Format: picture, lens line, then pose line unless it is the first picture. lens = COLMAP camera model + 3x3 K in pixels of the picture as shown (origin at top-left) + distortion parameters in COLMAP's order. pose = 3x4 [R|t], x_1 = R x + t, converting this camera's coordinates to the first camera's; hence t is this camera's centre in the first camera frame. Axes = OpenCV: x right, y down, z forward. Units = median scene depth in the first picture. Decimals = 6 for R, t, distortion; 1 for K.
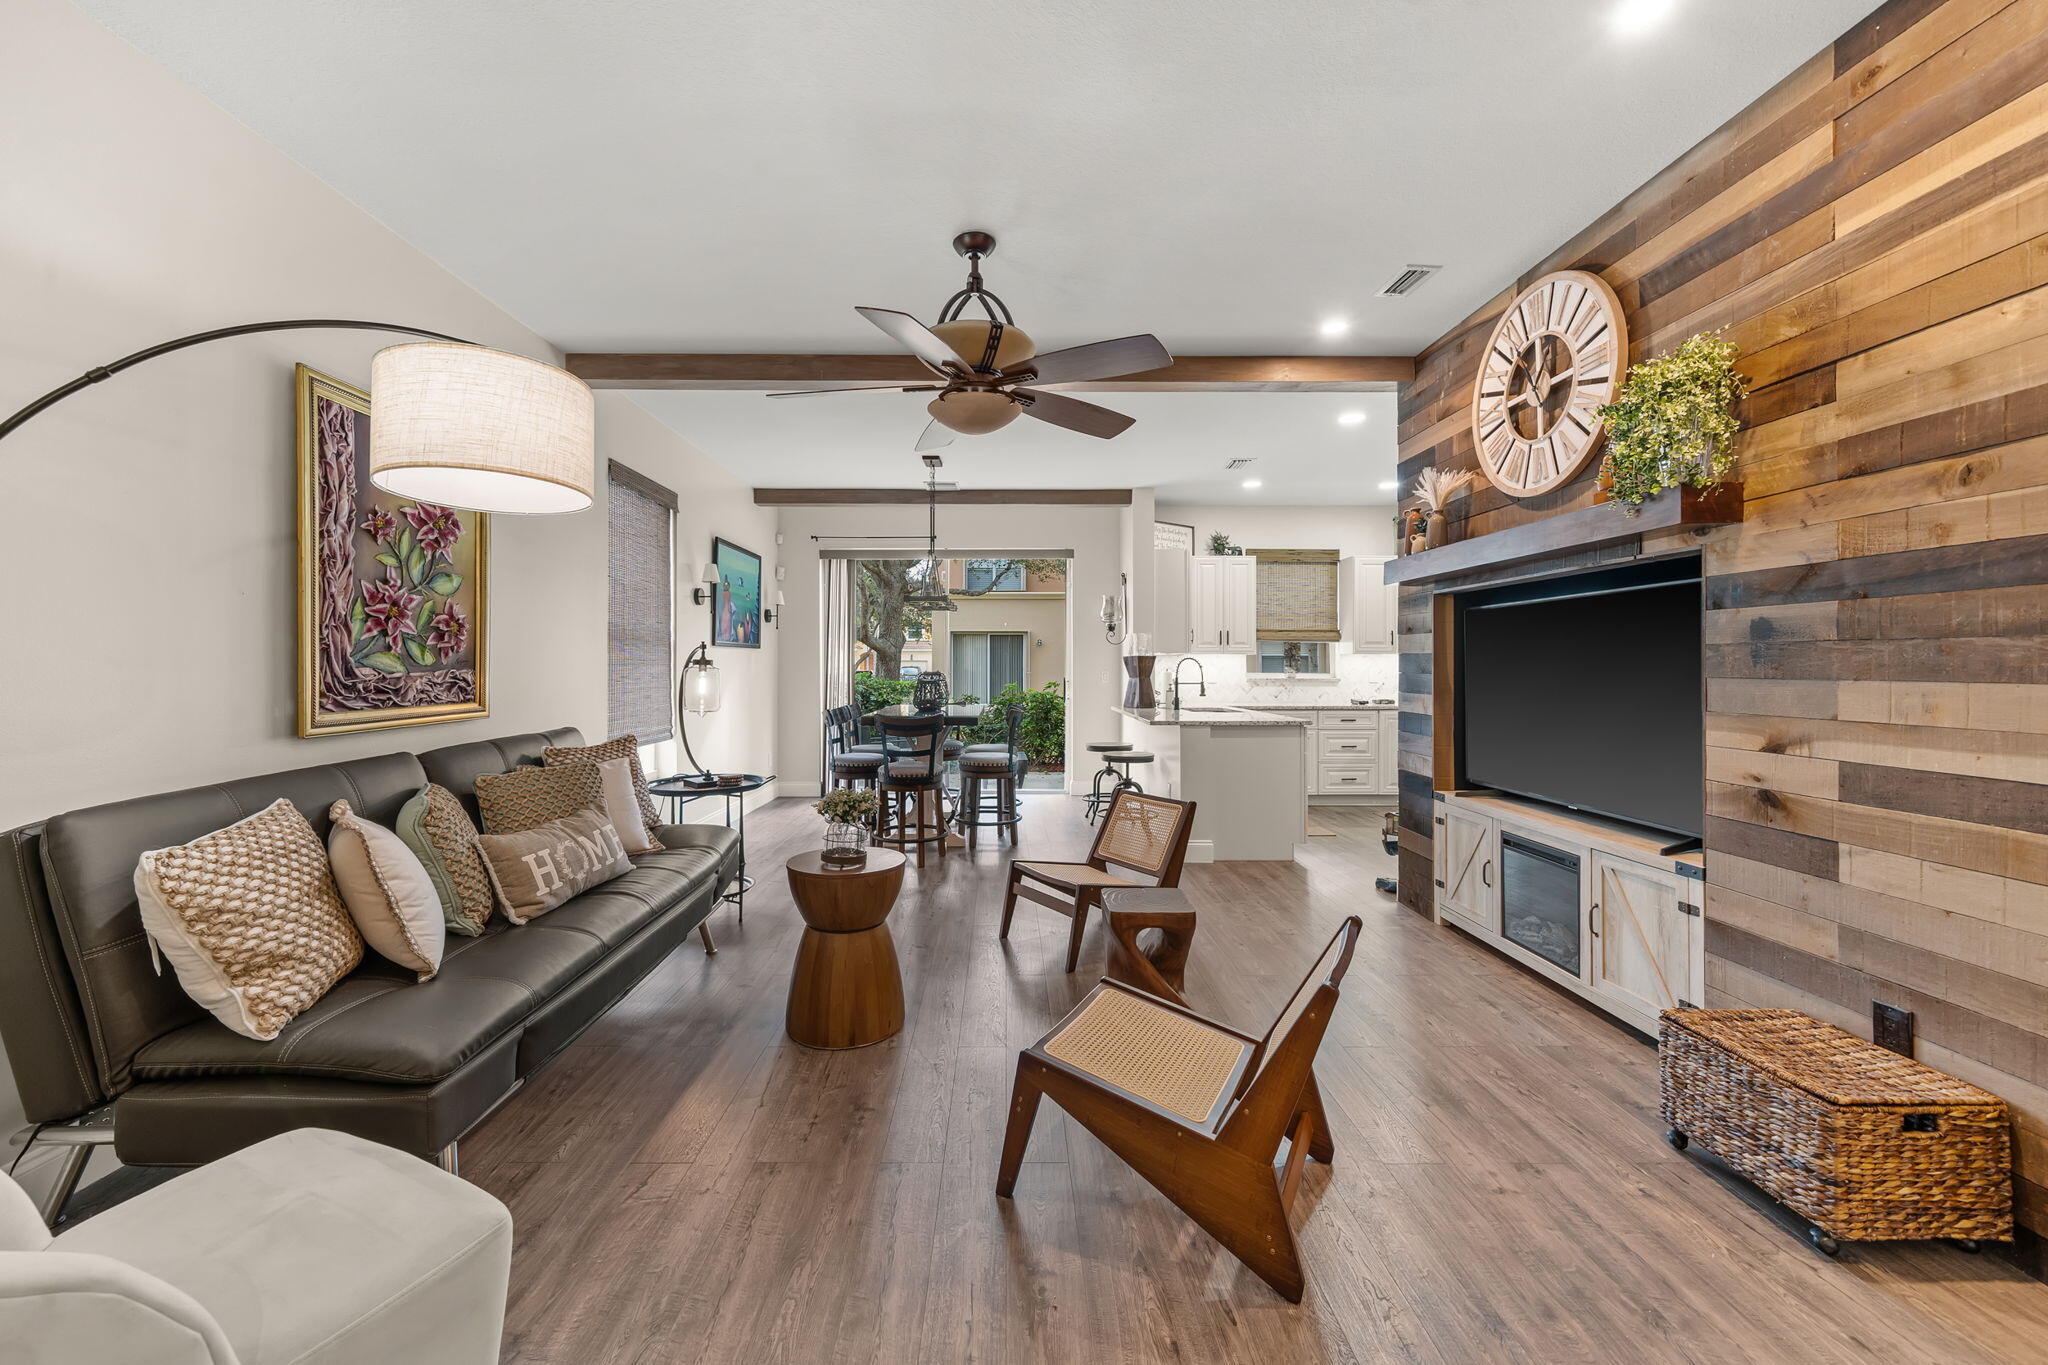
lens RADIAL K [[697.9, 0, 1019.1], [0, 697.9, 680.0], [0, 0, 1]] dist [-0.005877, -0.000126]
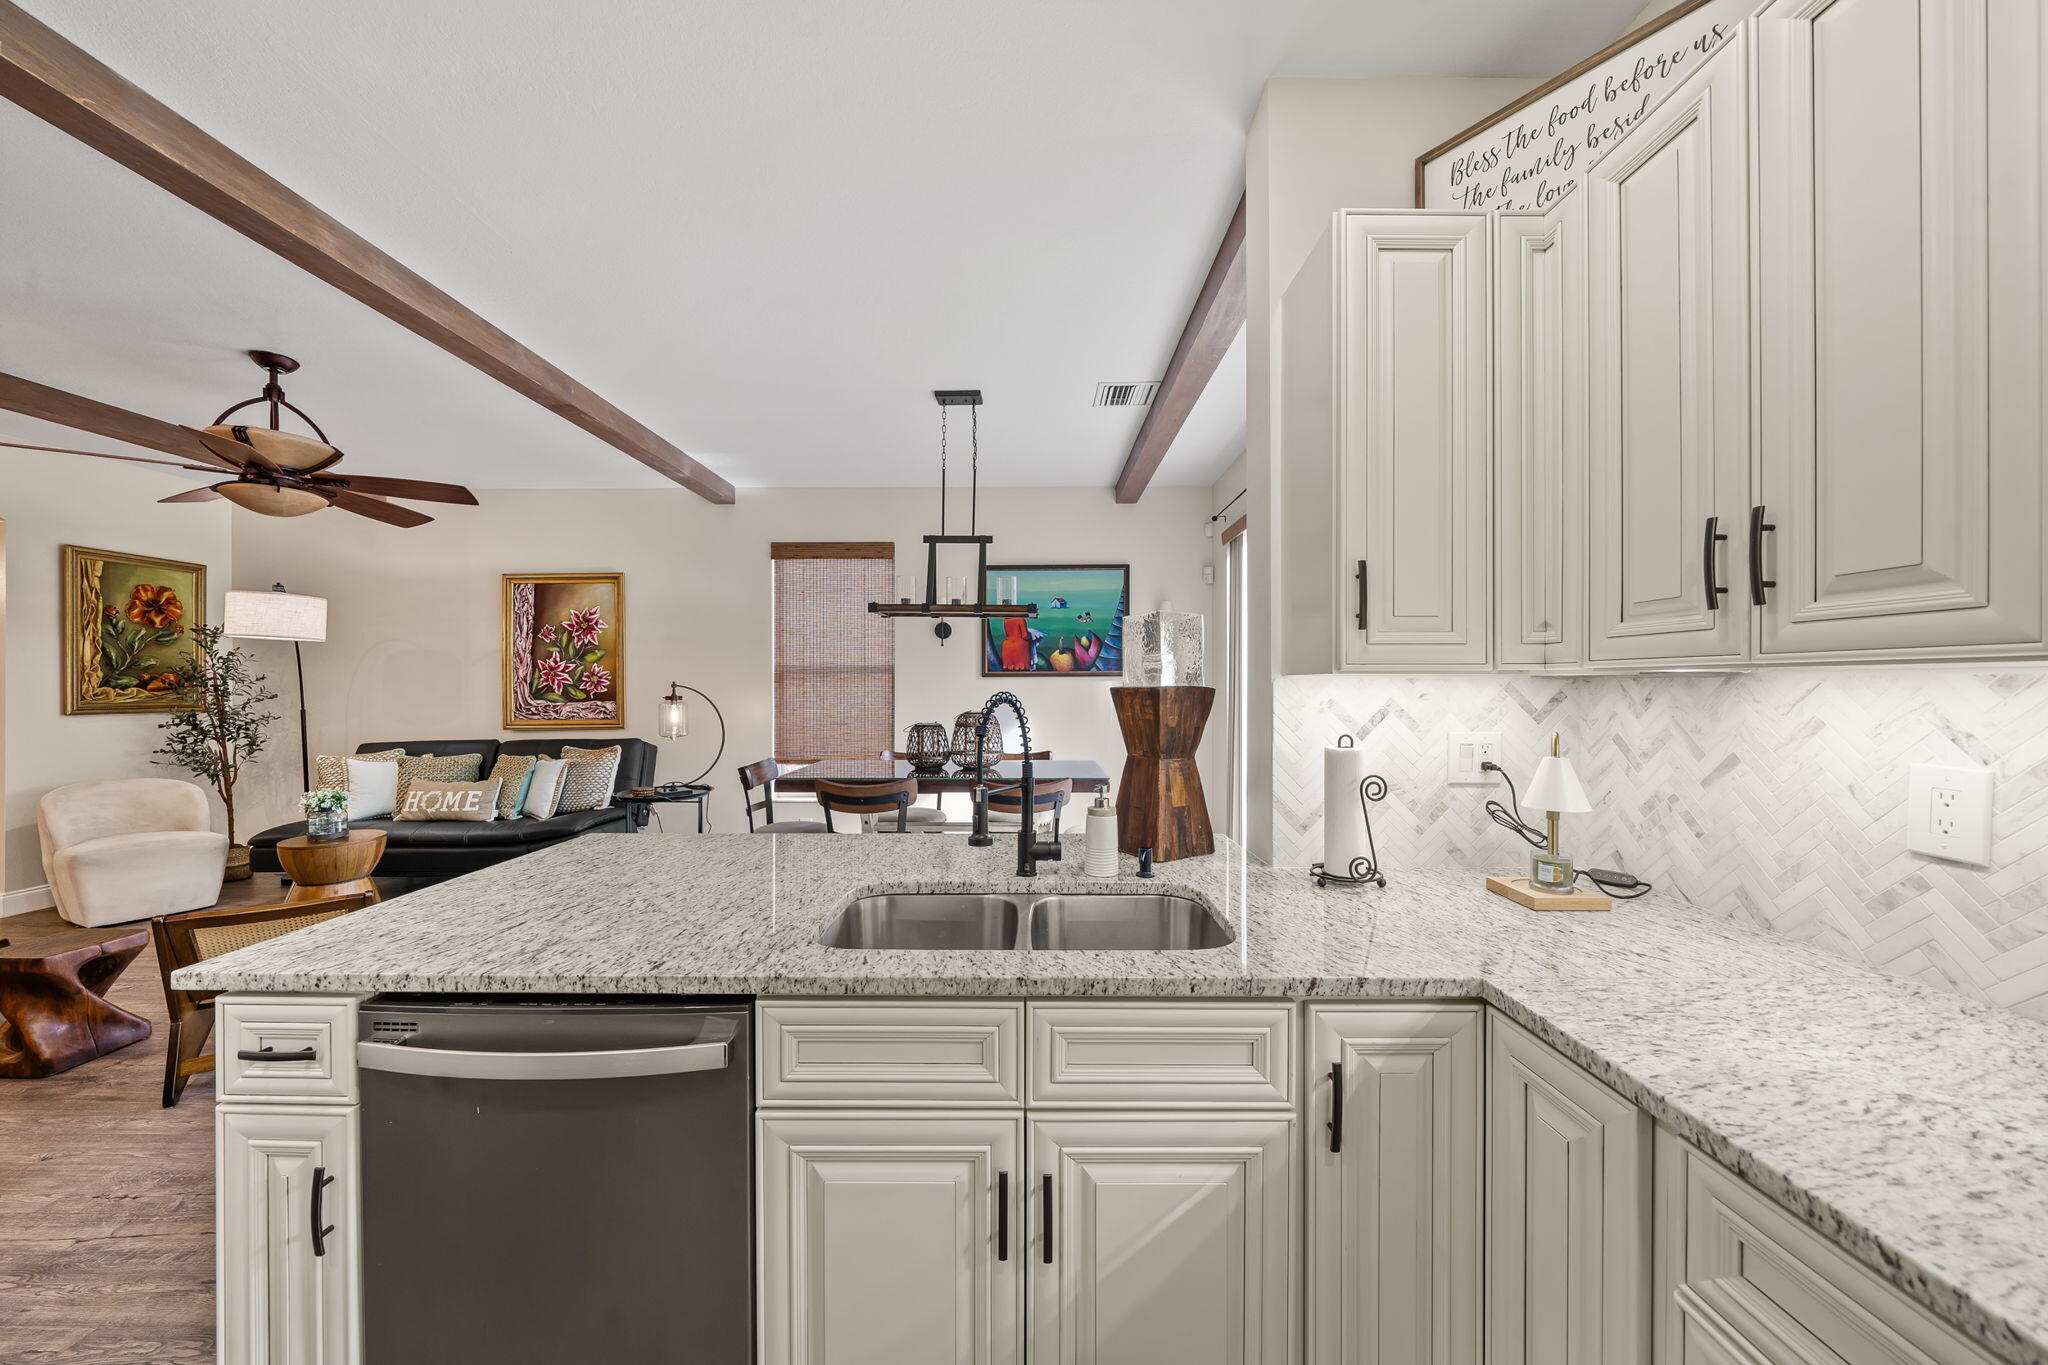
lens RADIAL K [[697.9, 0, 1019.1], [0, 697.9, 680.0], [0, 0, 1]] dist [-0.005877, -0.000126]
pose [[-0.003965, -0.007379, -0.999965, 1.027167], [-0.016305, 0.999840, -0.007313, -0.074531], [0.999859, 0.016275, -0.004085, 2.084625]]
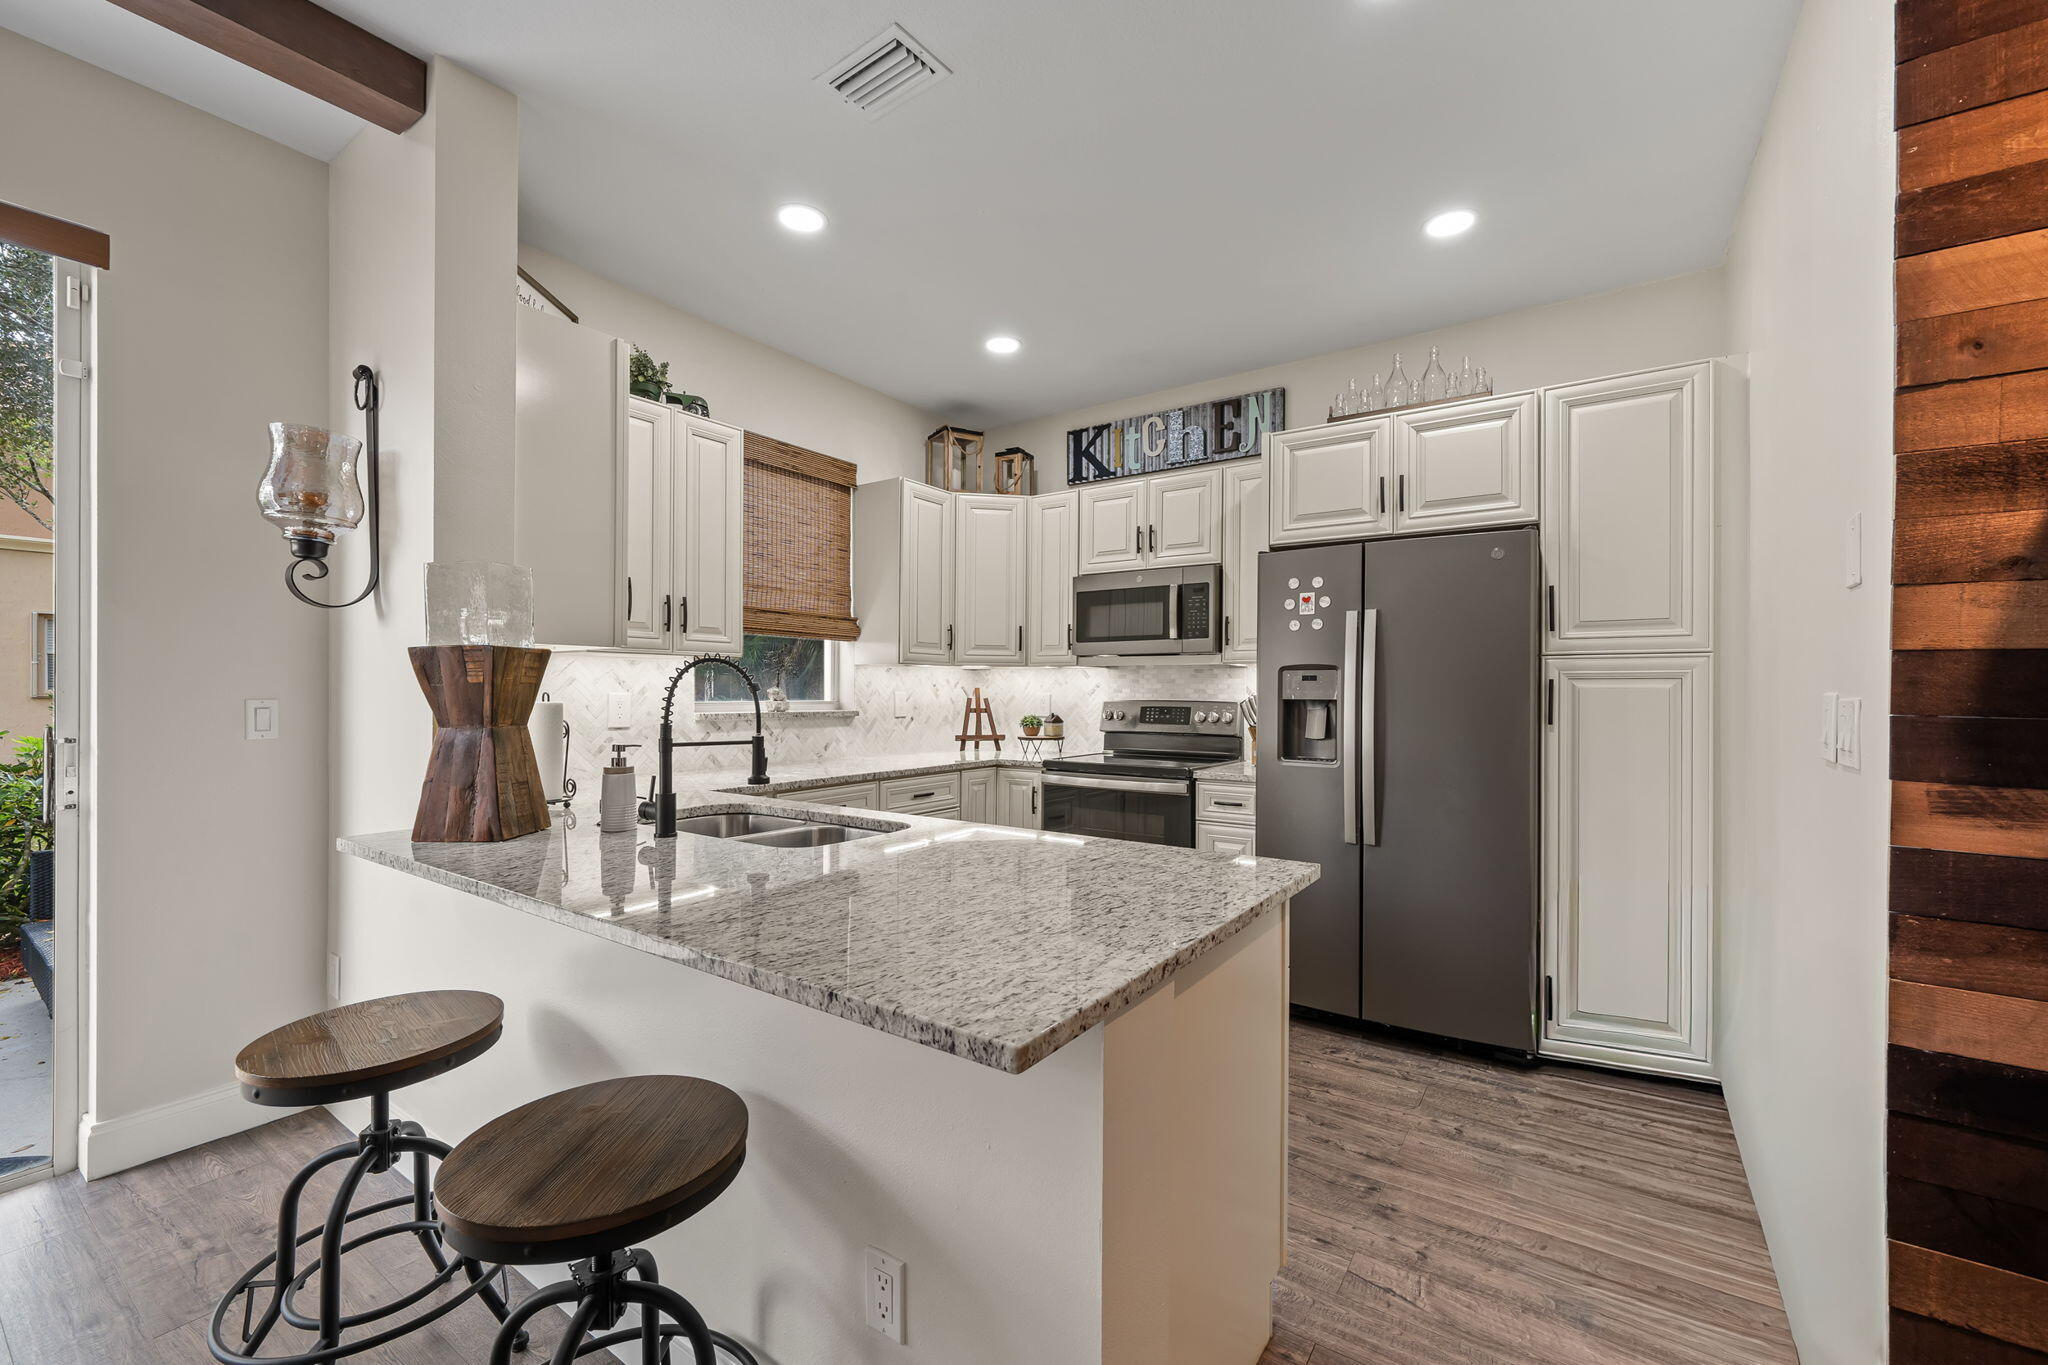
lens RADIAL K [[823.7, 0, 1016.9], [0, 823.7, 690.6], [0, 0, 1]] dist [-0.000223, 0.000102]
pose [[0.572117, 0.003372, 0.820165, 0.061820], [0.007216, 0.999932, -0.009145, -0.030317], [-0.820140, 0.011151, 0.572054, 1.466210]]
